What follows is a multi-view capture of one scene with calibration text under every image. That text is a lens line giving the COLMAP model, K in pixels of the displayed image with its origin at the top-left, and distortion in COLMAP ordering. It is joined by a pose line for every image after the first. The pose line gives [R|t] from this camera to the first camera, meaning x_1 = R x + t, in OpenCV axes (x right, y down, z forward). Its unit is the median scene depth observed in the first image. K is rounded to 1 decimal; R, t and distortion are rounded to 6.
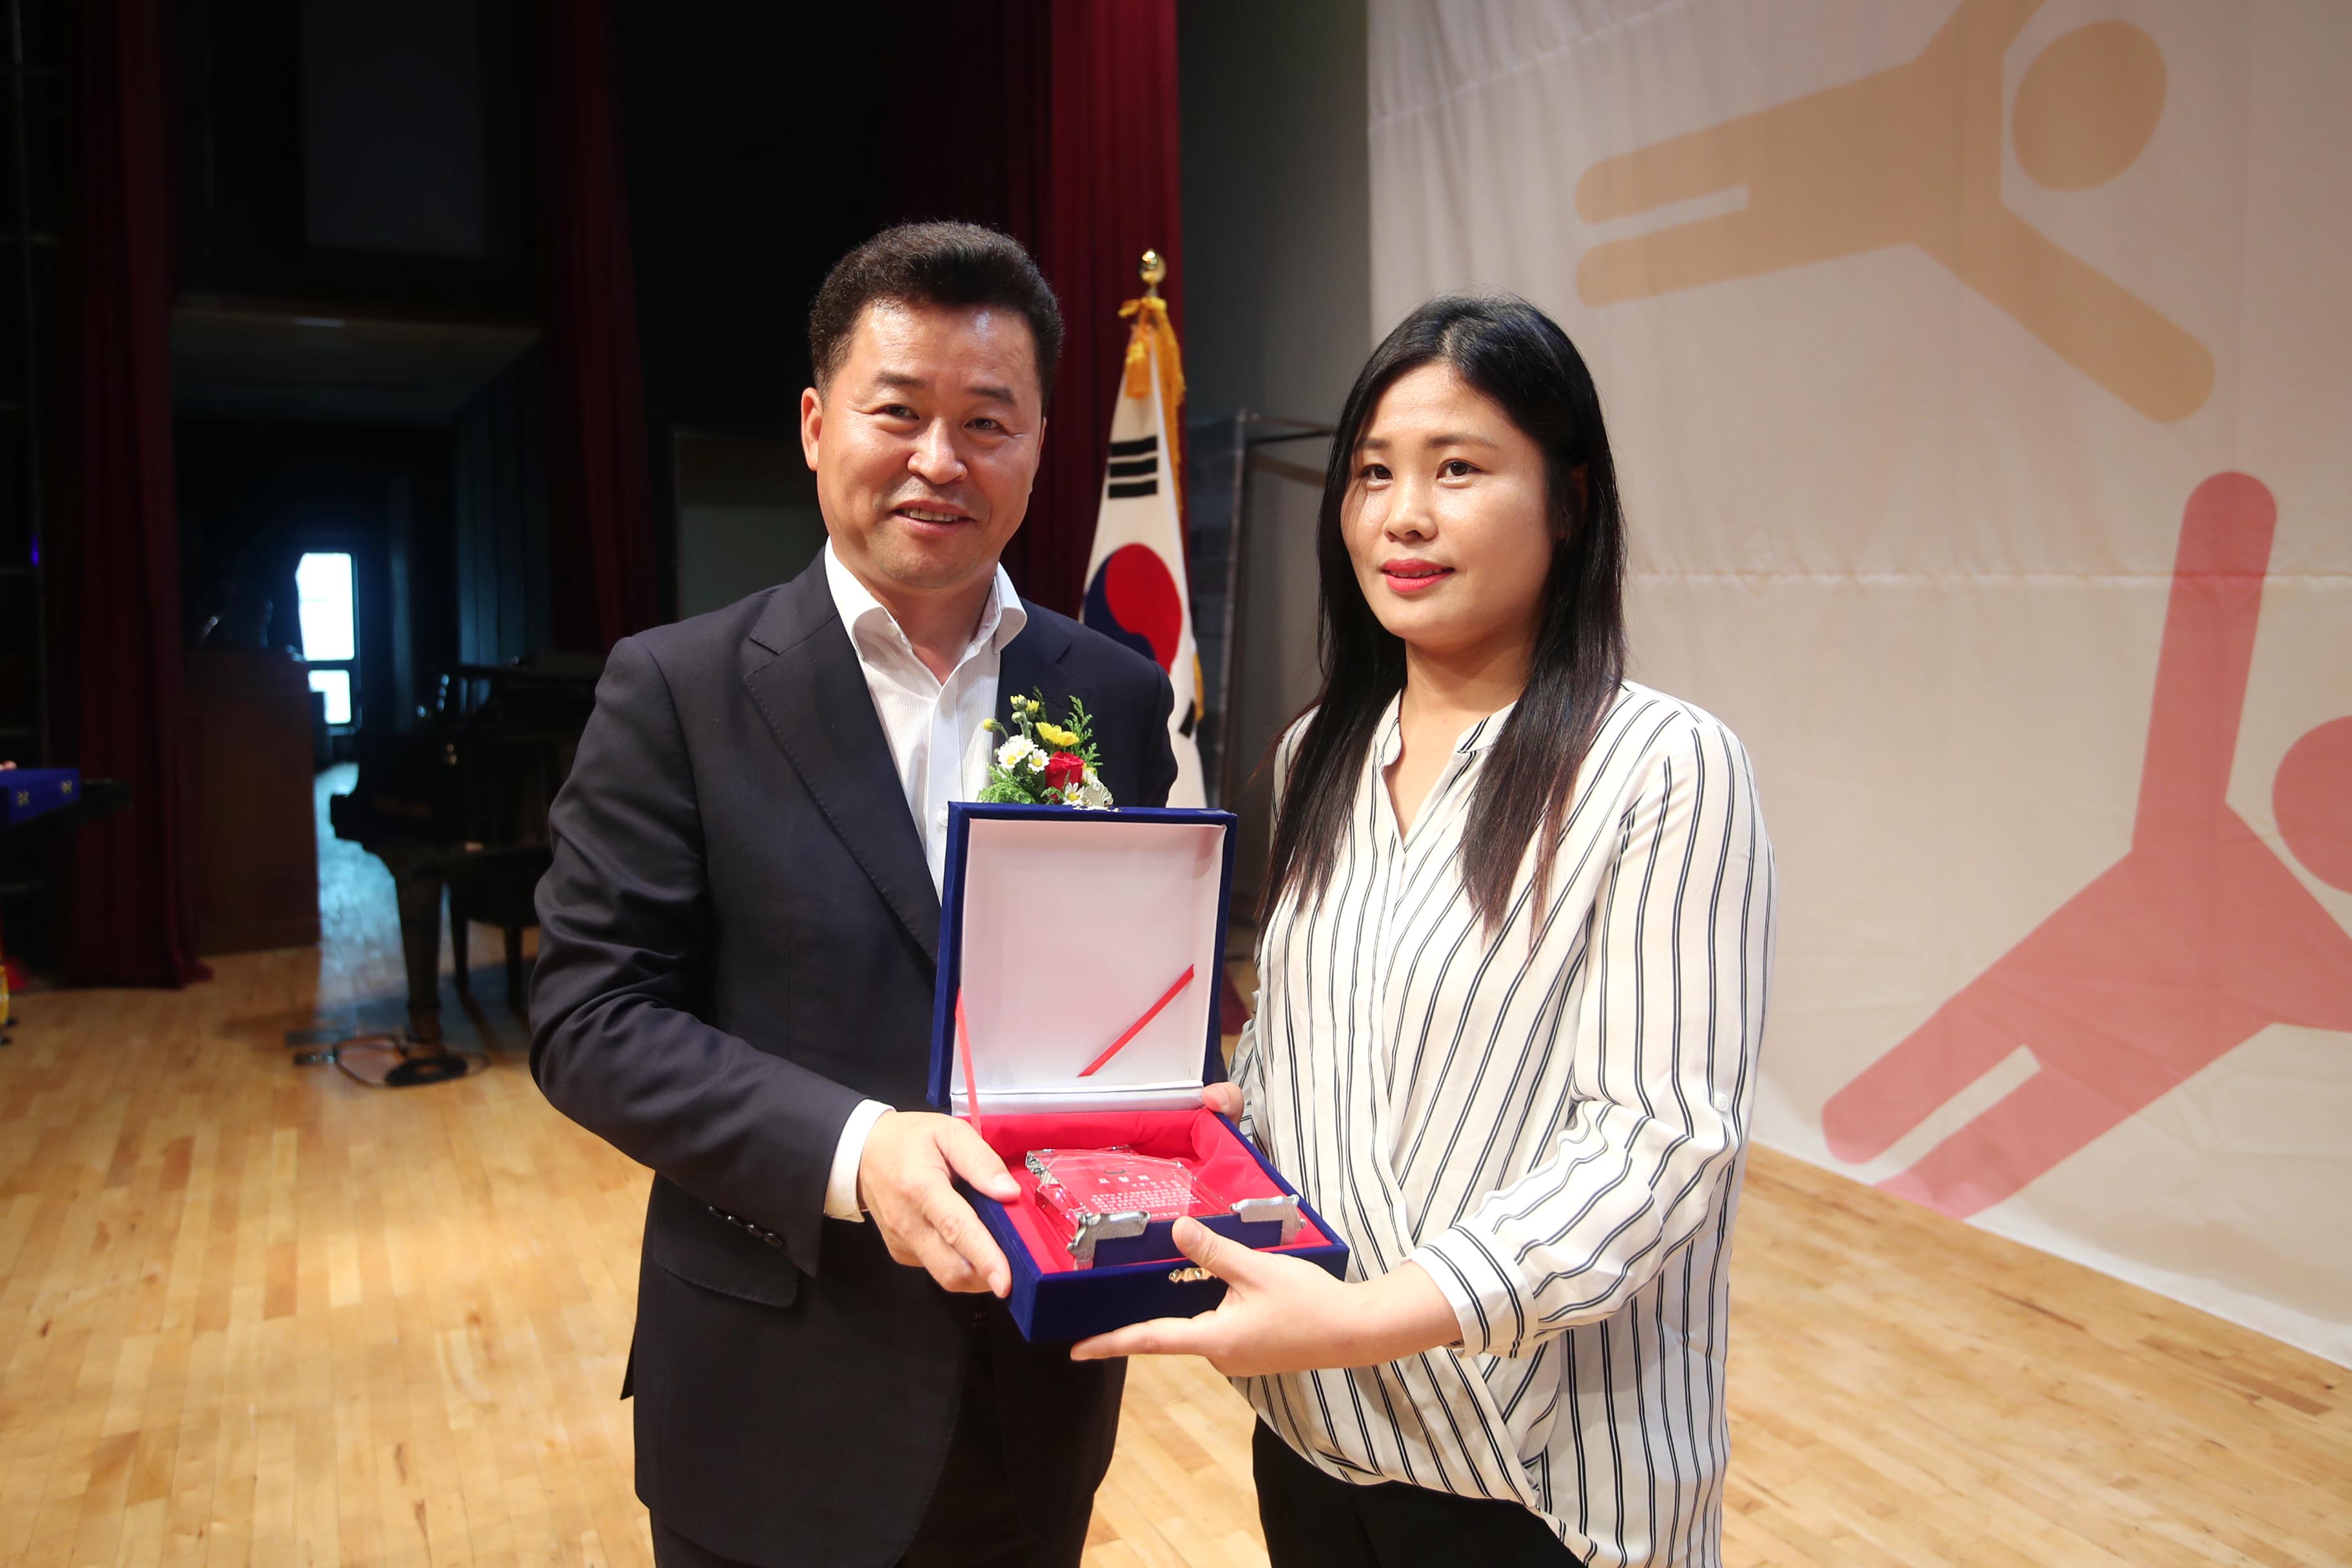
lens RADIAL K [[1592.2, 0, 1123.6], [0, 1592.2, 715.1], [0, 0, 1]] dist [-0.015034, -0.002234]
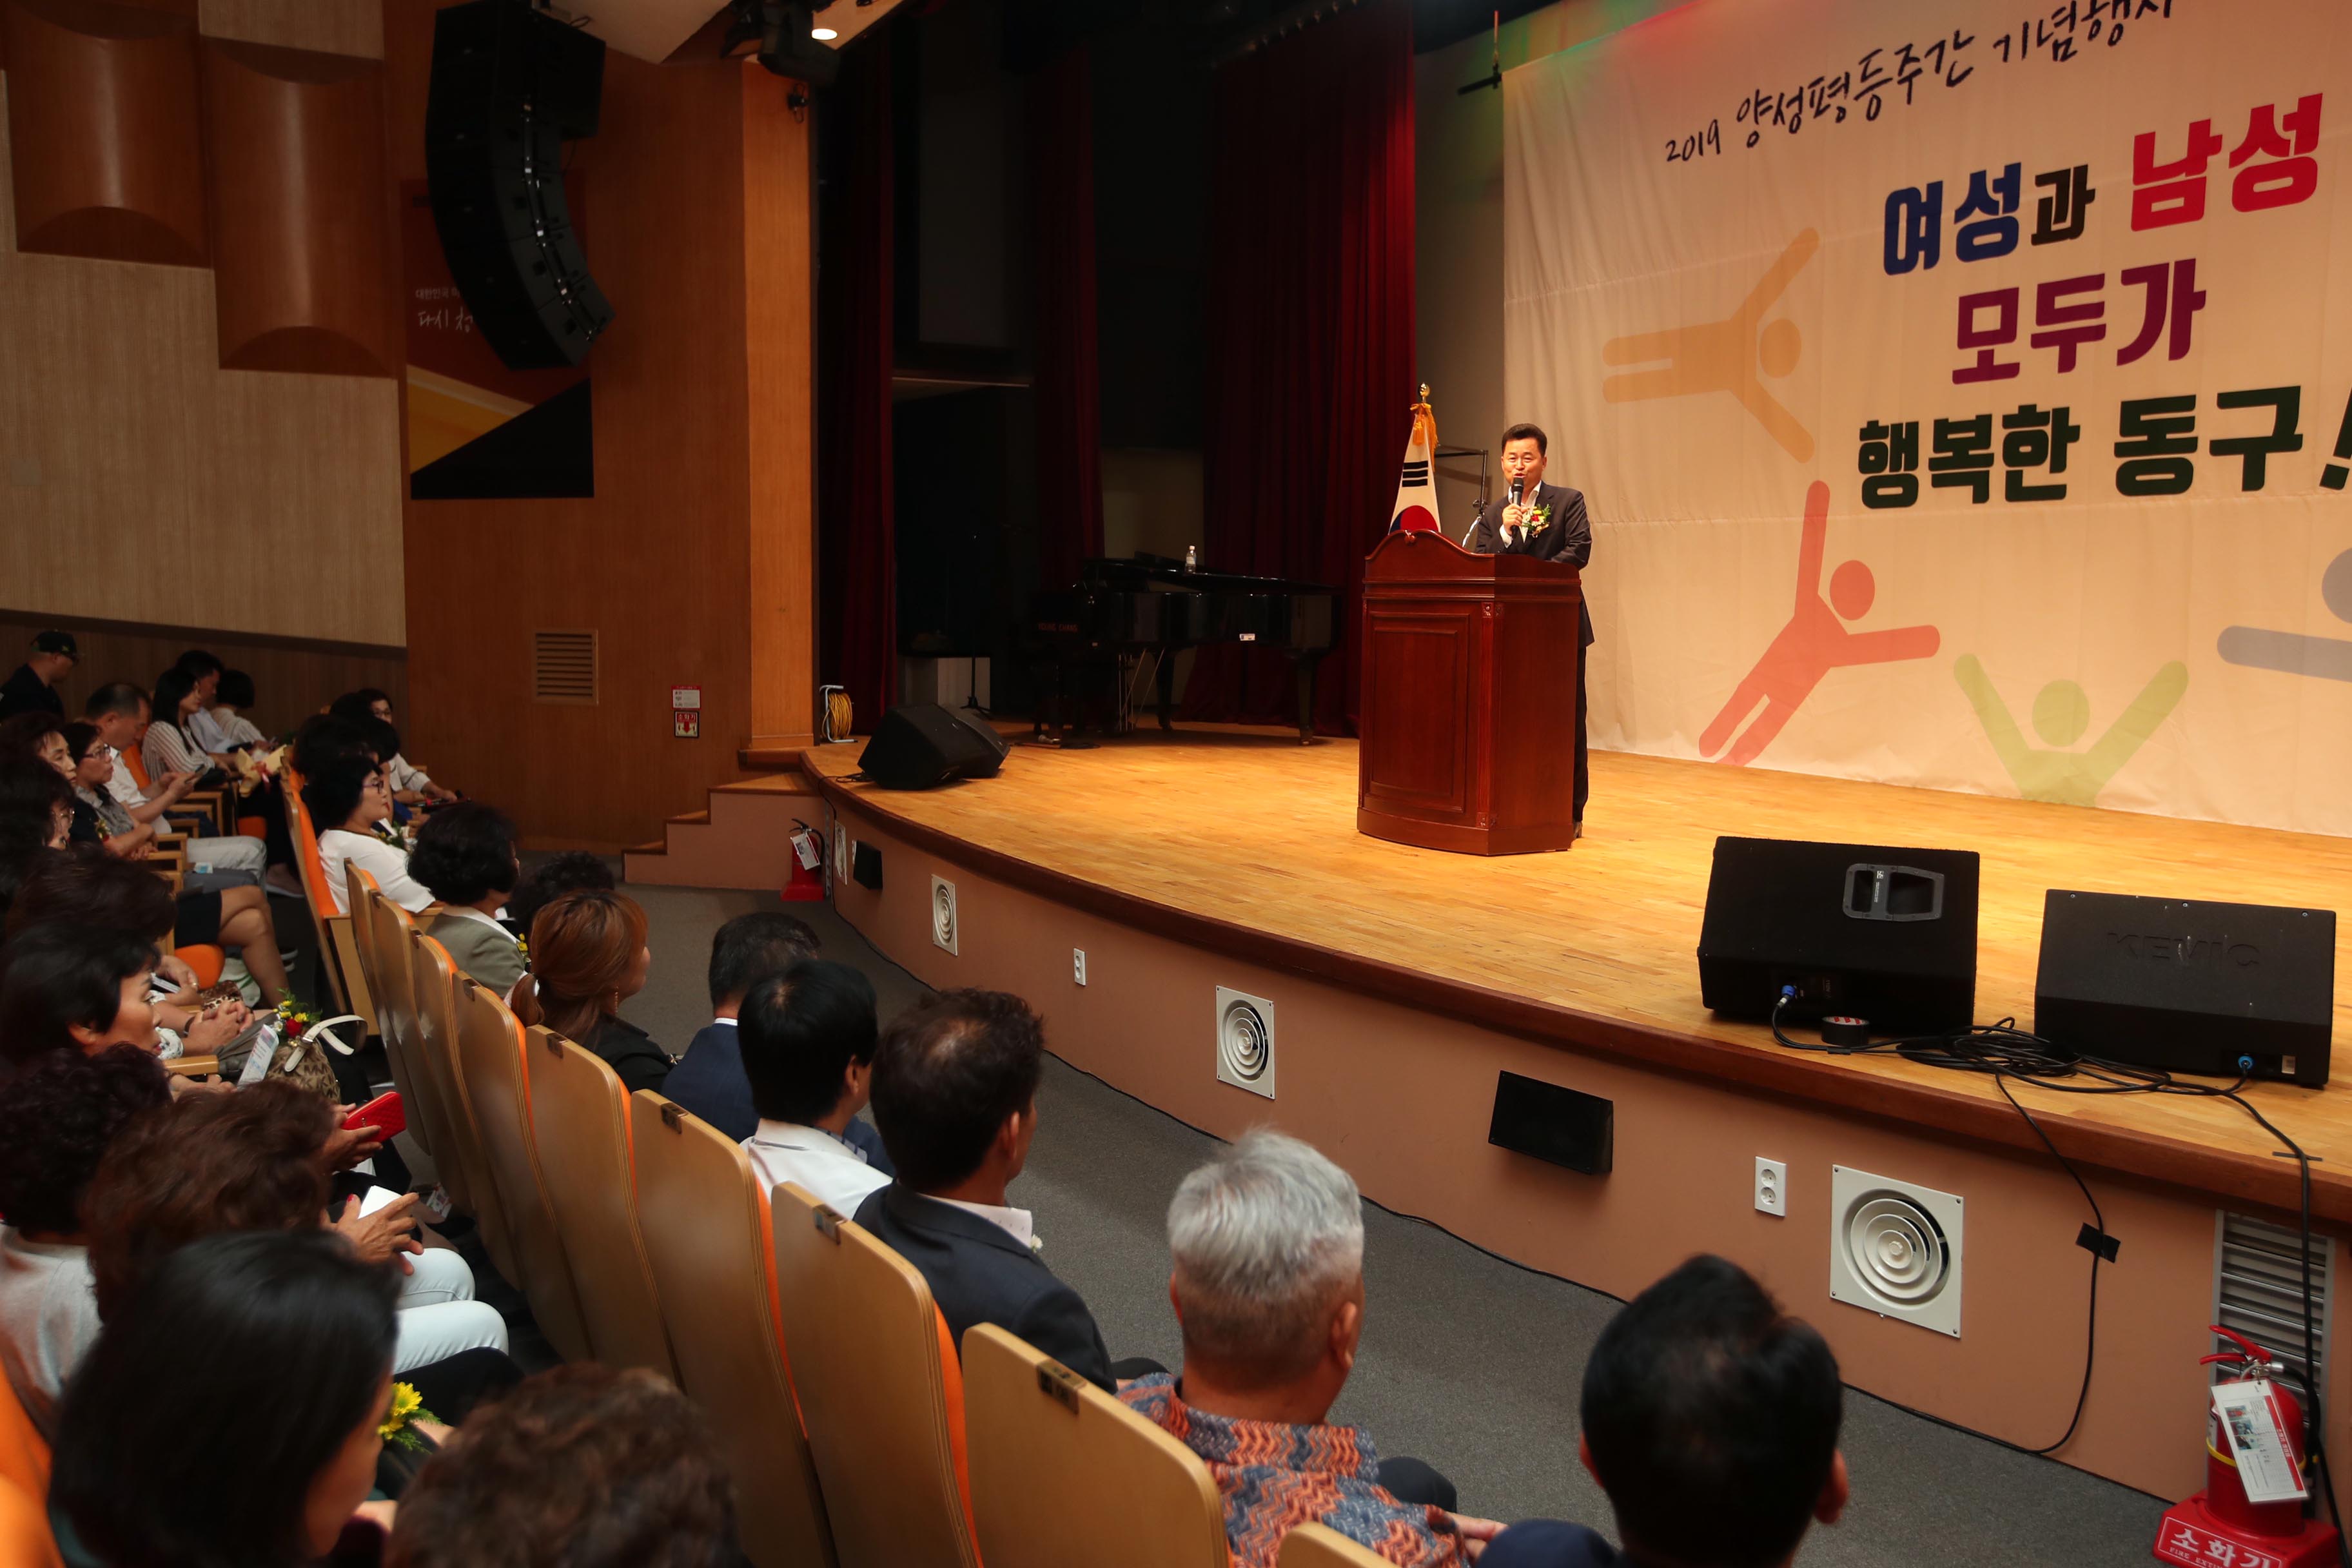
lens RADIAL K [[2051.0, 0, 1120.3], [0, 2051.0, 767.1], [0, 0, 1]] dist [0.012823, 0.062149]
pose [[0.999729, 0.007557, 0.022036, -0.515633], [-0.007546, 0.999971, -0.000550, 0.298877], [-0.022039, 0.000383, 0.999757, -2.132487]]
